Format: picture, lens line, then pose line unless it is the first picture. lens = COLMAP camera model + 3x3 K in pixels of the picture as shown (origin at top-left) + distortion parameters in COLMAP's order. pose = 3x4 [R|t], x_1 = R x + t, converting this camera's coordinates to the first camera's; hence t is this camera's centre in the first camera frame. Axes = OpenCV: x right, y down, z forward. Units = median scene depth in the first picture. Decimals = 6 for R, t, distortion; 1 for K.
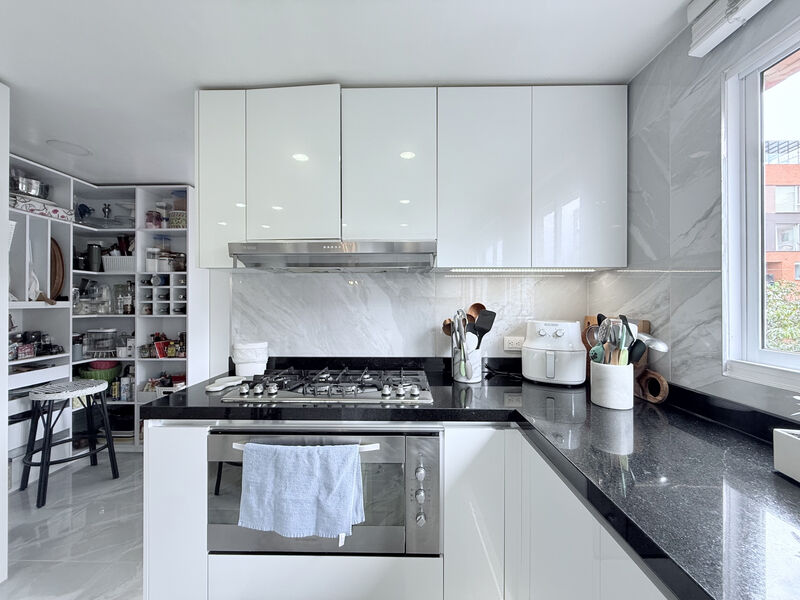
lens RADIAL K [[319.0, 0, 399.2], [0, 319.0, 299.6], [0, 0, 1]] dist [-0.000433, -0.000603]
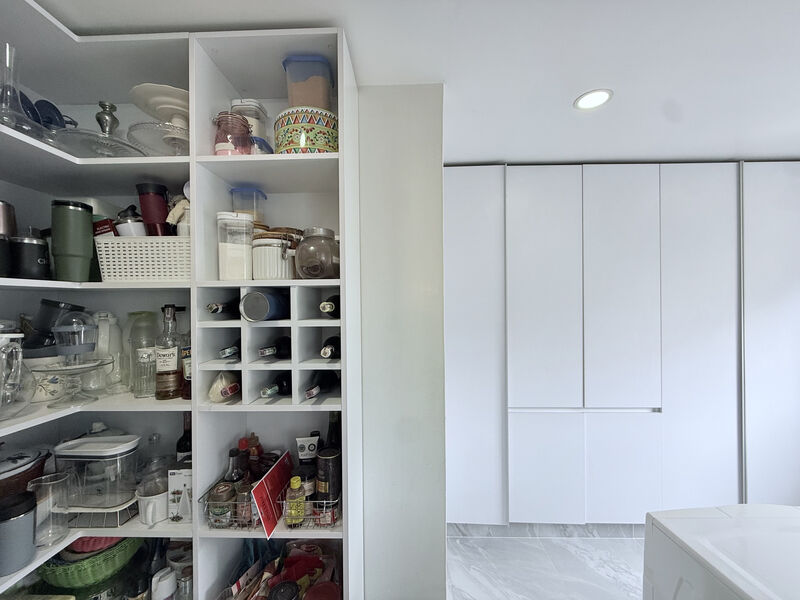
lens RADIAL K [[319.0, 0, 401.3], [0, 319.0, 308.5], [0, 0, 1]] dist [-0.000433, -0.000603]
pose [[0.999966, -0.007029, -0.004232, -0.630548], [0.007051, 0.999961, 0.005409, -0.059378], [0.004194, -0.005438, 0.999976, 0.690442]]
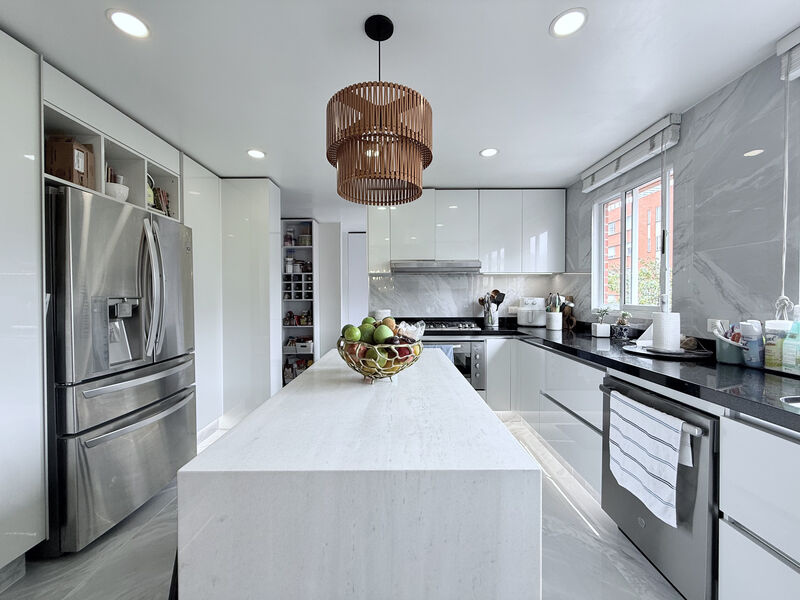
lens RADIAL K [[319.0, 0, 400.5], [0, 319.0, 297.5], [0, 0, 1]] dist [-0.000433, -0.000603]
pose [[0.999668, -0.003530, 0.025528, -0.272984], [0.003250, 0.999934, 0.011007, 0.024416], [-0.025565, -0.010920, 0.999614, -0.673259]]
